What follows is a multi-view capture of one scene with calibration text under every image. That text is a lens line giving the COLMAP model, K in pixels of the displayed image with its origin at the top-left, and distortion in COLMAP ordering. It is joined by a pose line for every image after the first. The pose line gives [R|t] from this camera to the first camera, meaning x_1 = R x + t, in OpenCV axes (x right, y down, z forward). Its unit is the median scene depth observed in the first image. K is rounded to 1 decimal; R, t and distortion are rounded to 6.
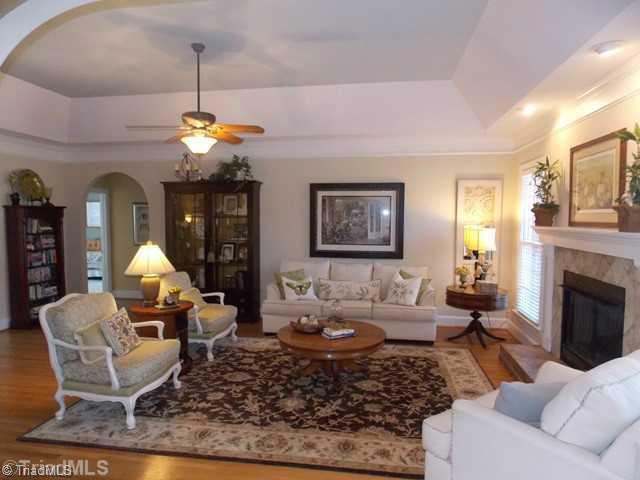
lens RADIAL K [[434.0, 0, 318.1], [0, 434.0, 243.2], [0, 0, 1]] dist [-0.000088, 0.000037]
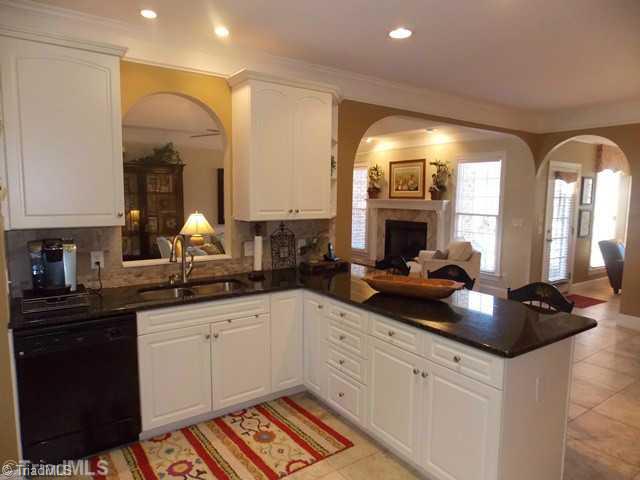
lens RADIAL K [[434.0, 0, 320.7], [0, 434.0, 241.6], [0, 0, 1]] dist [-0.000088, 0.000037]
pose [[0.717957, -0.071708, 0.692384, -1.122064], [0.035648, 0.997162, 0.066308, 0.018163], [-0.695174, -0.022924, 0.718476, -0.296141]]
